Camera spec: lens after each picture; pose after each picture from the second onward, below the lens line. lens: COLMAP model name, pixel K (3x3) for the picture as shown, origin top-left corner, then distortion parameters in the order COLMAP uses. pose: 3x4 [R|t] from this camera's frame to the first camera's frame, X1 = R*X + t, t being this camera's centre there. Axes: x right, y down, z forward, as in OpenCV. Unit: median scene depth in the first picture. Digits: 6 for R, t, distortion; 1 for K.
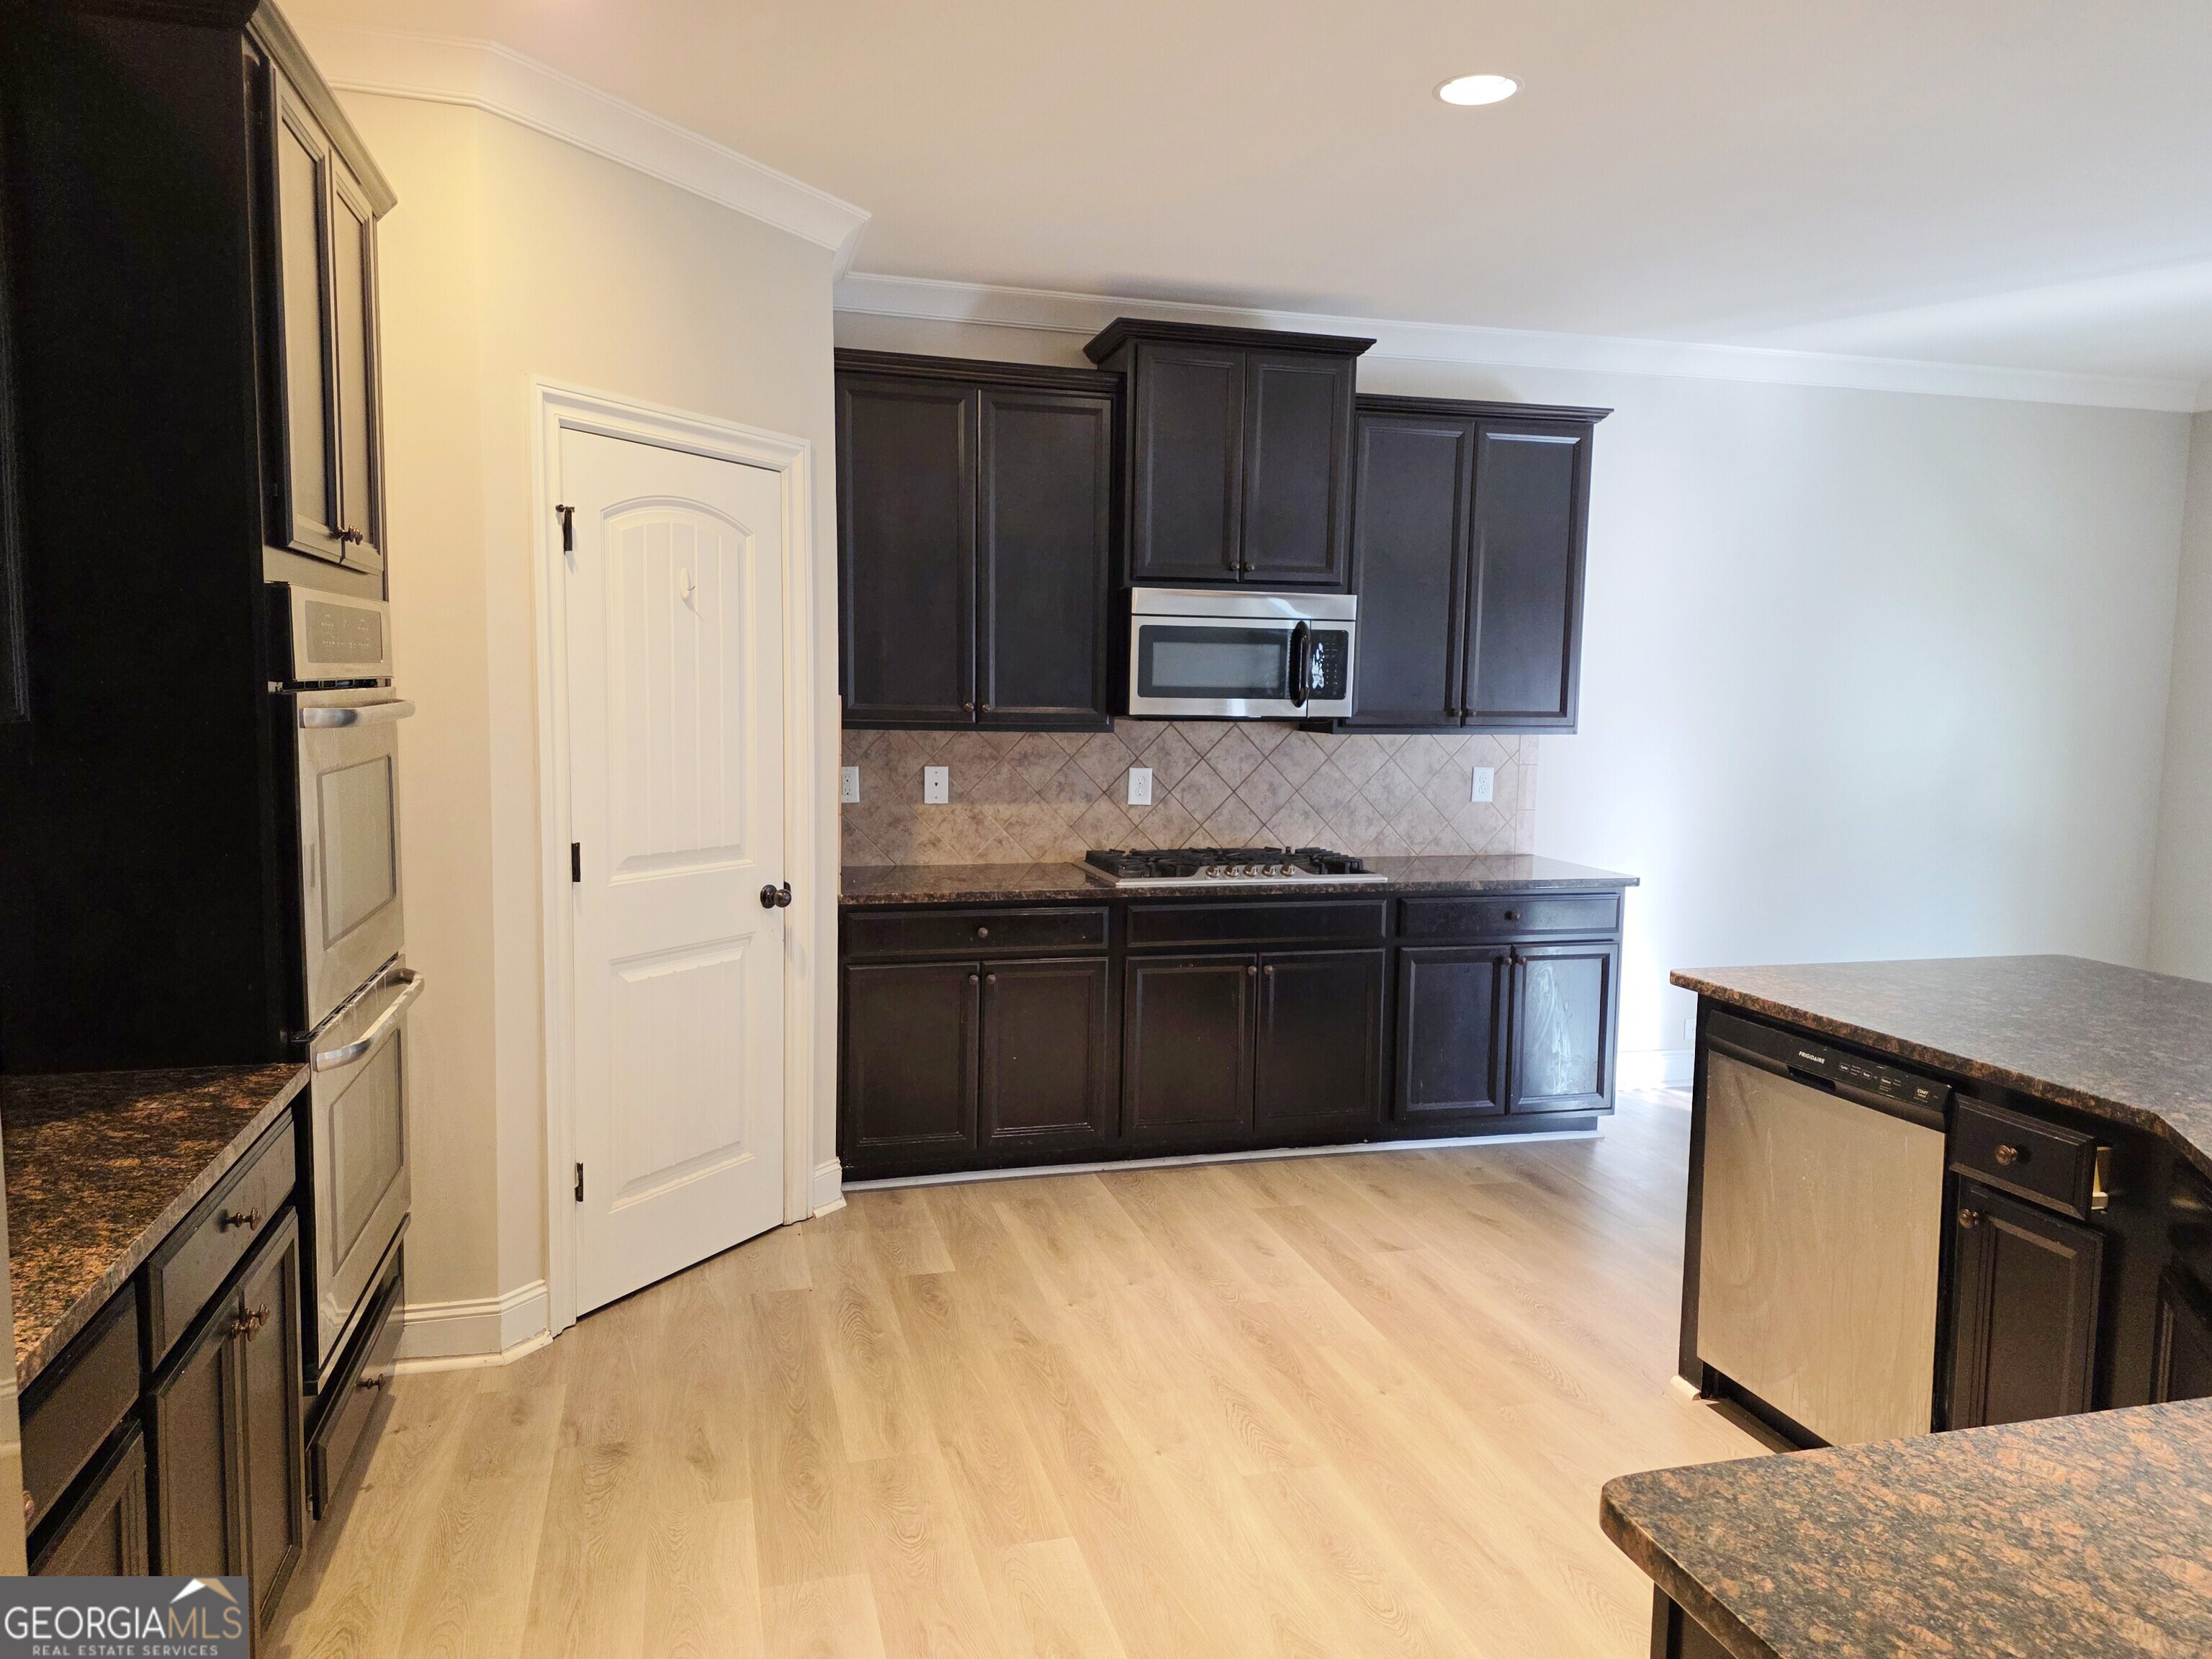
lens RADIAL K [[1469.8, 0, 1103.4], [0, 1469.8, 796.6], [0, 0, 1]] dist [0.087268, -0.065890]
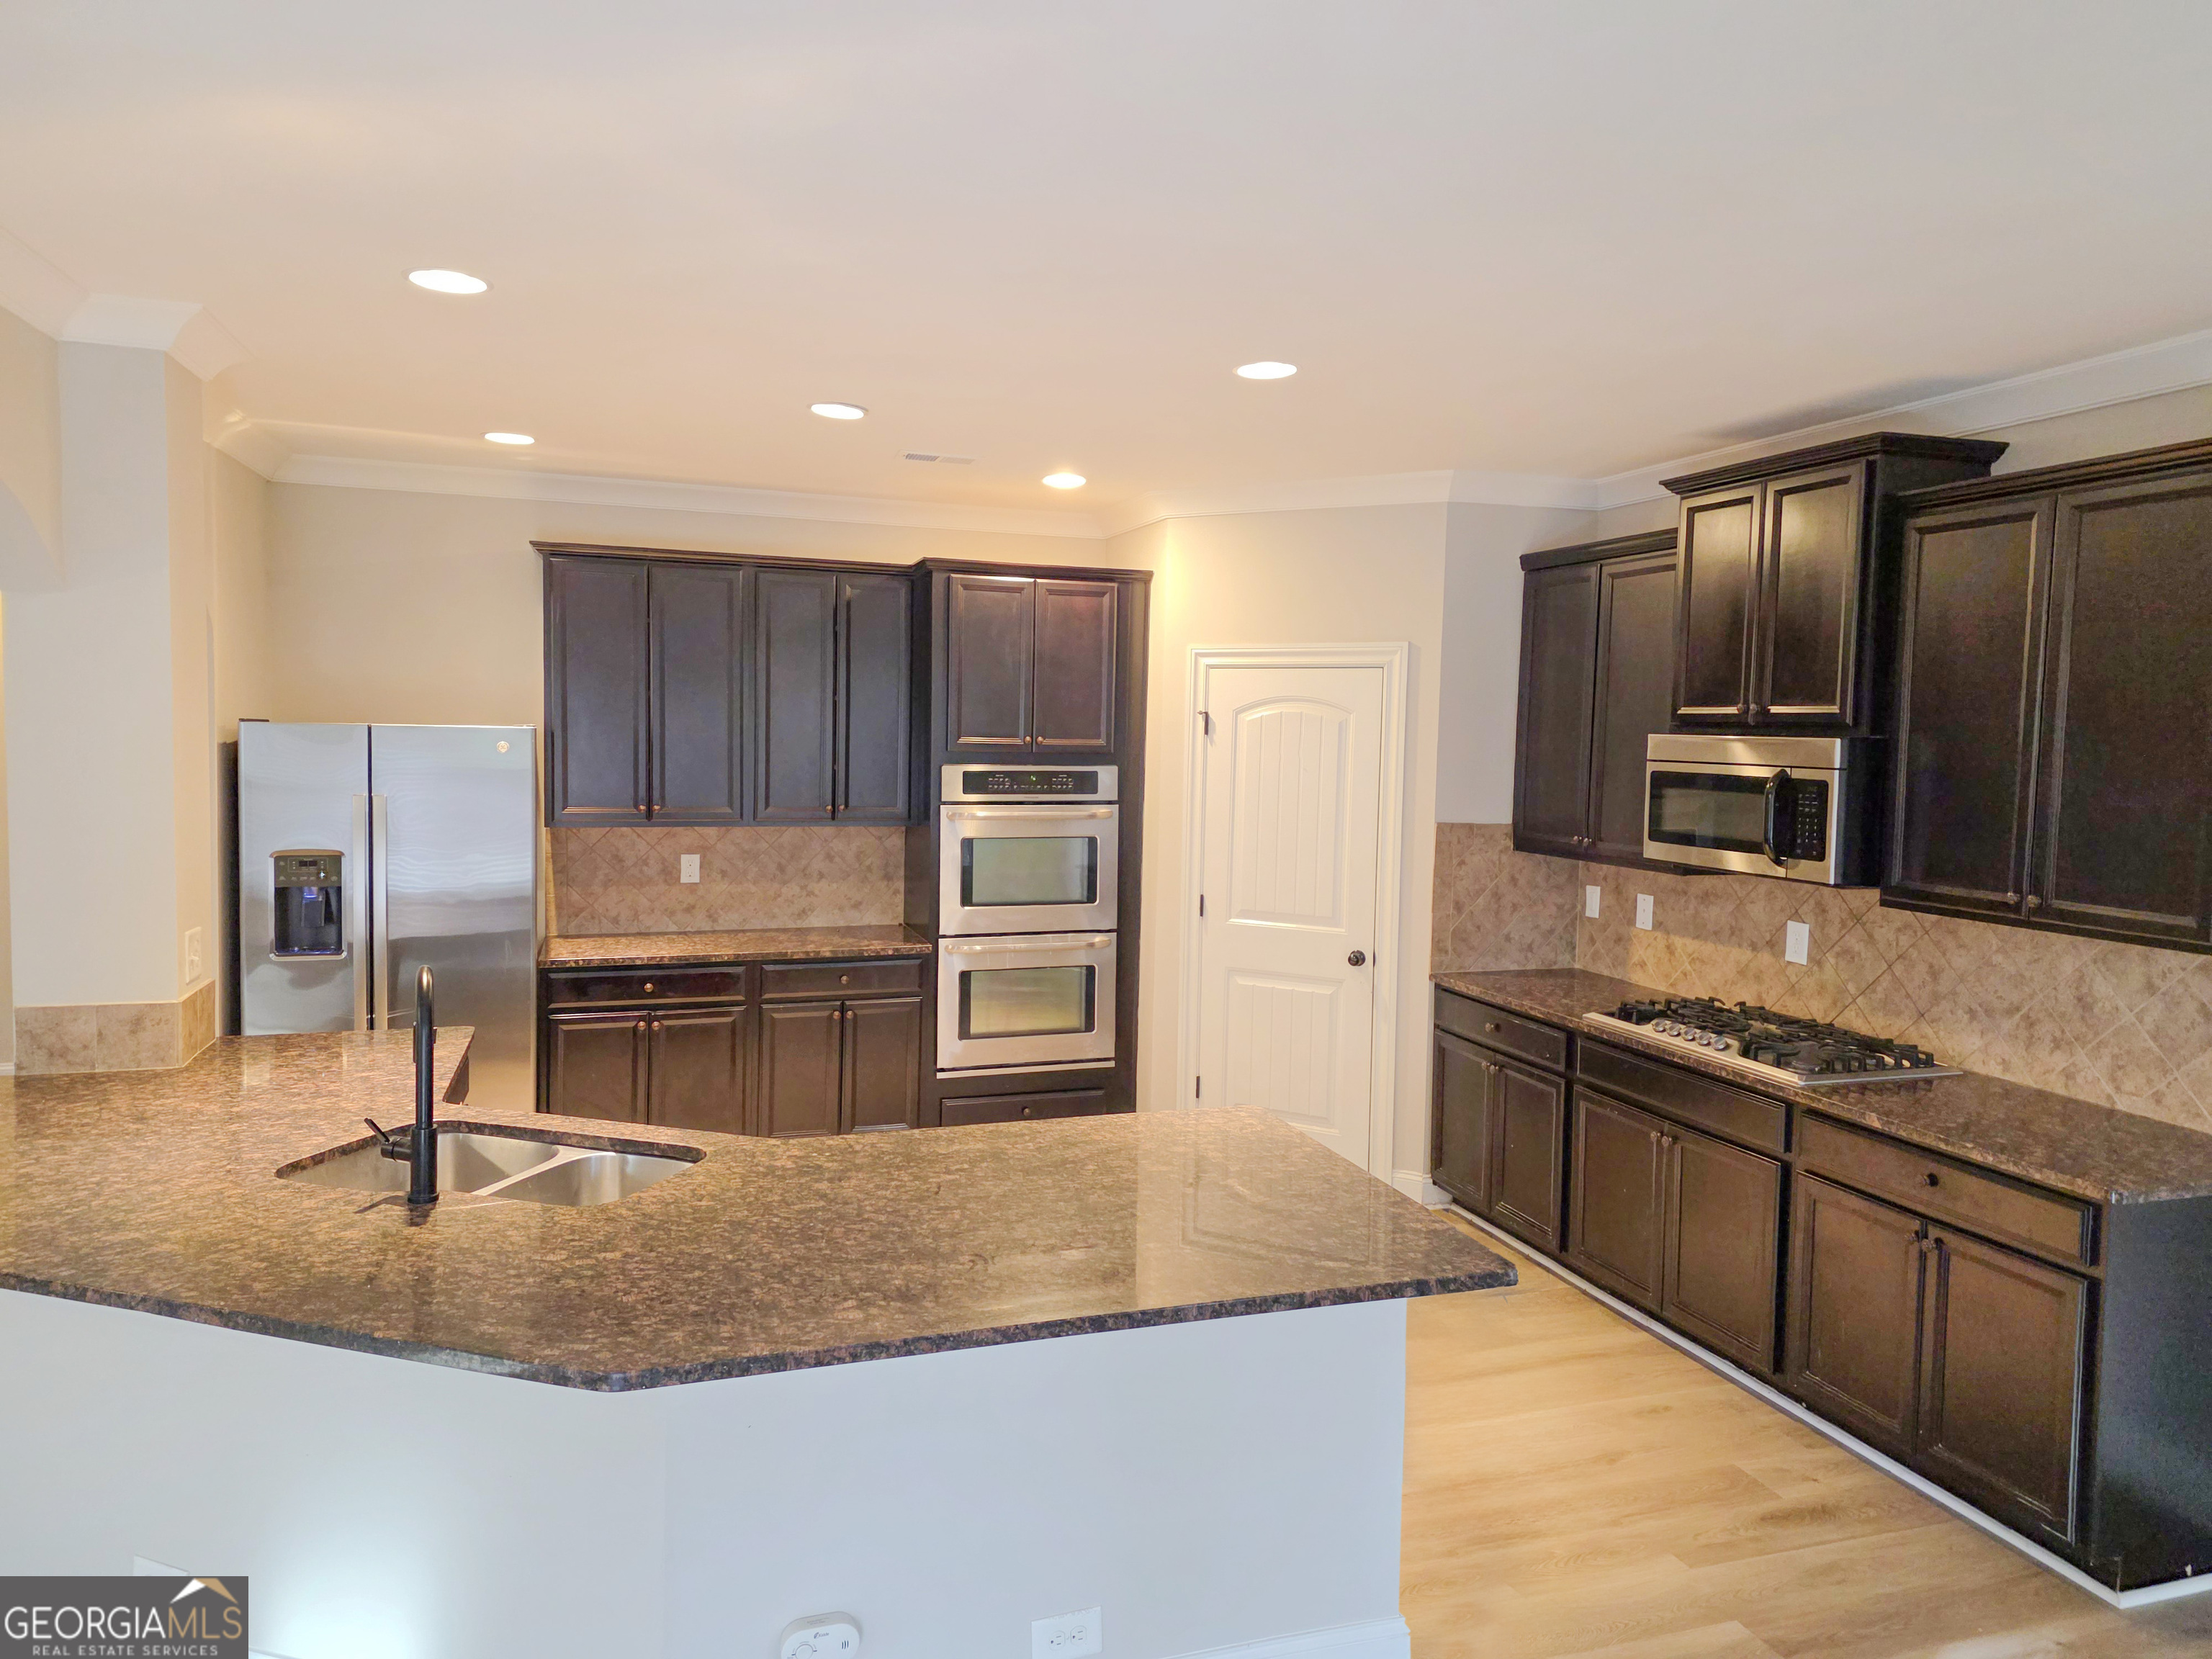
lens RADIAL K [[1469.8, 0, 1115.8], [0, 1469.8, 789.9], [0, 0, 1]] dist [0.087268, -0.065890]
pose [[0.051513, 0.029483, -0.998237, 0.955503], [-0.091900, 0.995463, 0.024659, -0.088140], [0.994435, 0.090467, 0.053988, 0.538230]]
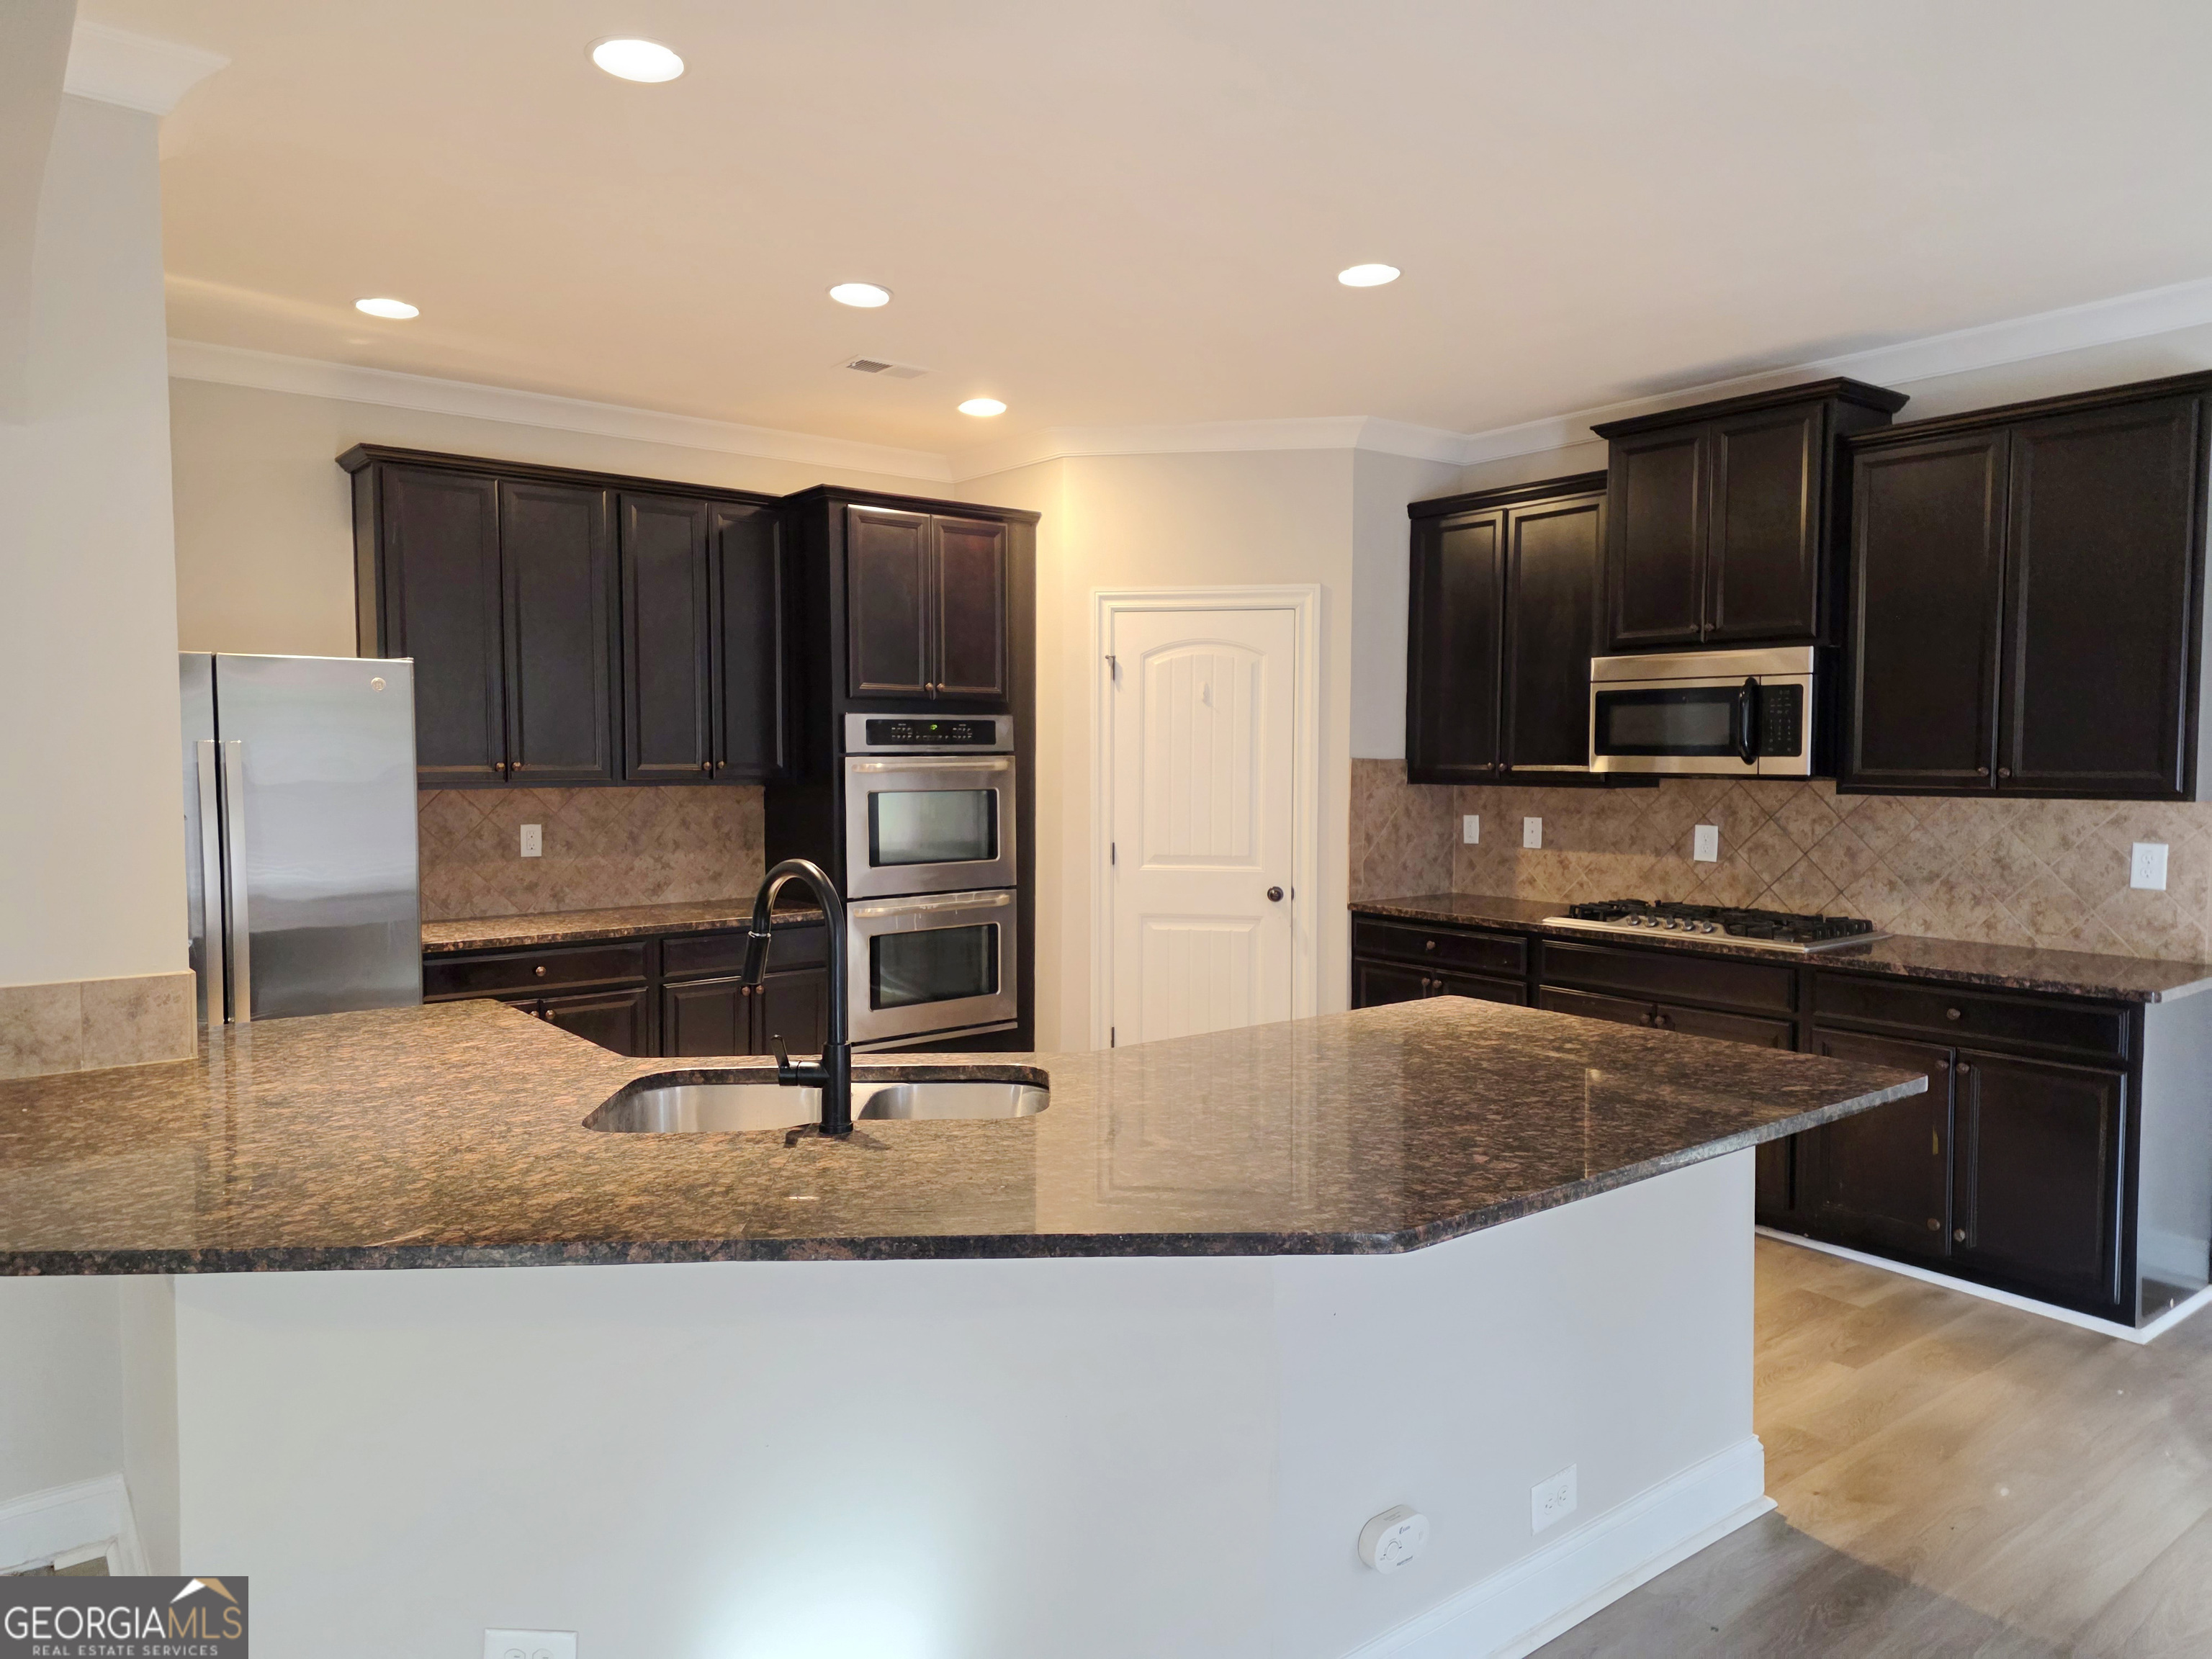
lens RADIAL K [[1469.8, 0, 1109.8], [0, 1469.8, 806.1], [0, 0, 1]] dist [0.087268, -0.065890]
pose [[0.387540, 0.019313, -0.921650, 0.848060], [-0.060245, 0.998174, -0.004415, -0.003422], [0.919882, 0.057236, 0.387996, 0.219505]]
